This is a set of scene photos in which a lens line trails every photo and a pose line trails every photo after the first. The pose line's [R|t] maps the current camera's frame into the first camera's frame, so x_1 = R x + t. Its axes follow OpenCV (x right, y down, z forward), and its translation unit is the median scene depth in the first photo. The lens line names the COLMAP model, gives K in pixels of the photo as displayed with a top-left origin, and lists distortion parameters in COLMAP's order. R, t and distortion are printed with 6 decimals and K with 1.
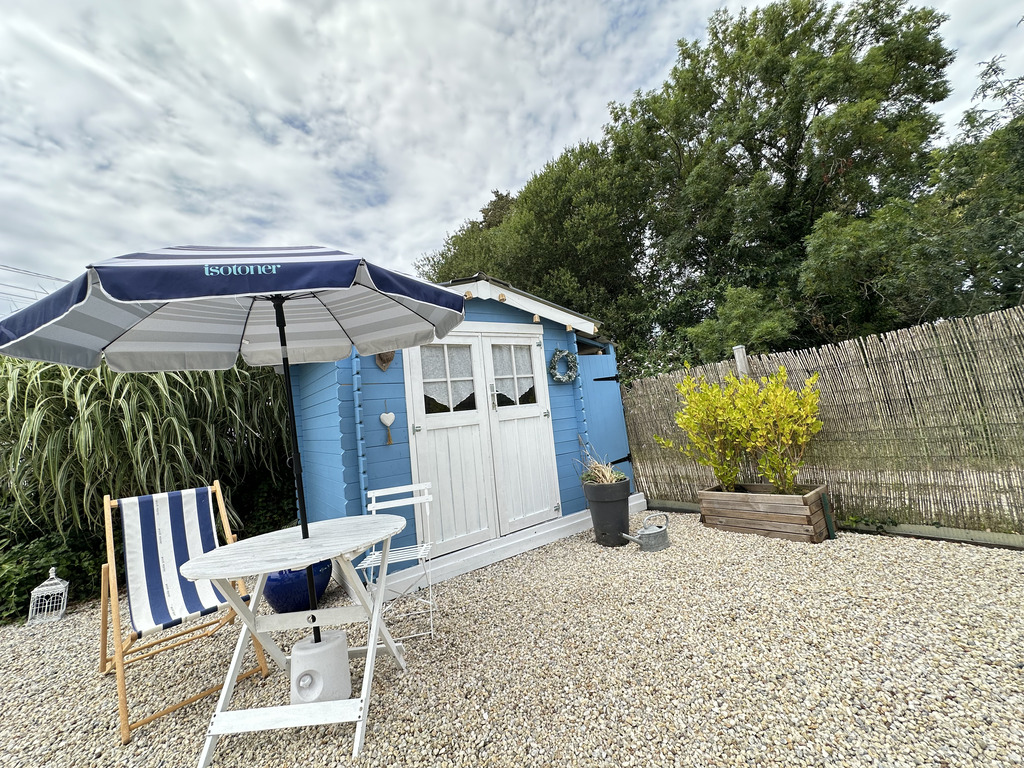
lens RADIAL K [[413.3, 0, 511.5], [0, 413.3, 382.0], [0, 0, 1]] dist [0.001588, 0.000854]
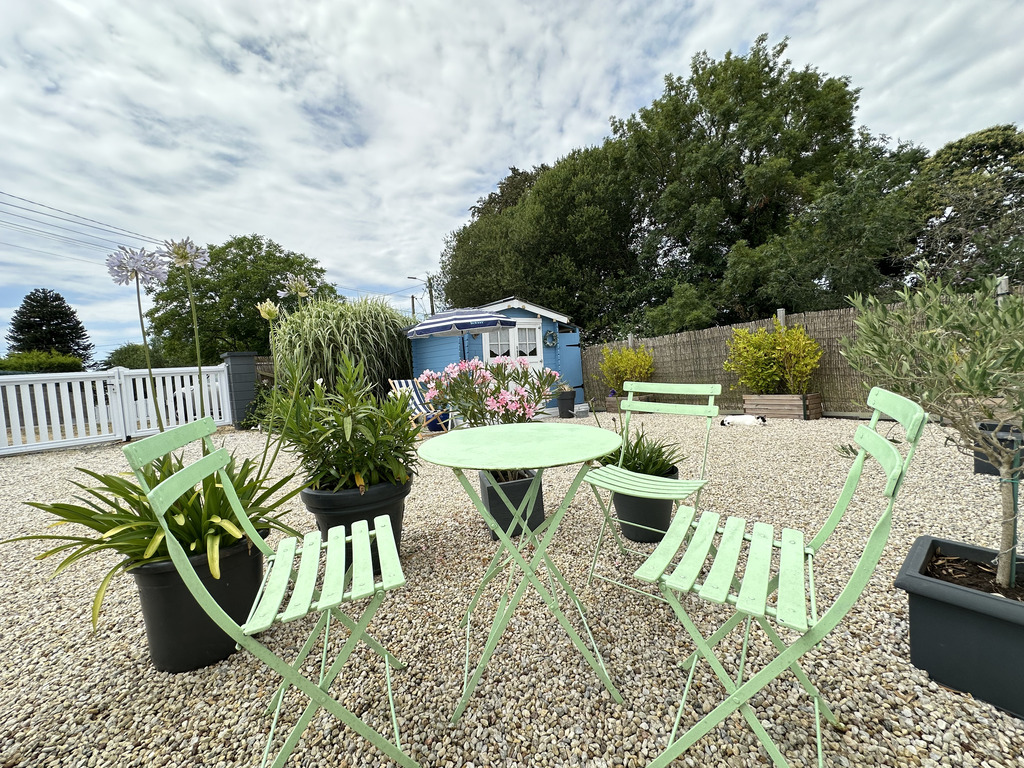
lens RADIAL K [[413.3, 0, 511.5], [0, 413.3, 382.0], [0, 0, 1]] dist [0.001588, 0.000854]
pose [[0.998887, 0.046861, -0.005353, -0.016131], [-0.046035, 0.993342, 0.105602, -0.010240], [0.010266, -0.105238, 0.994394, -0.351839]]
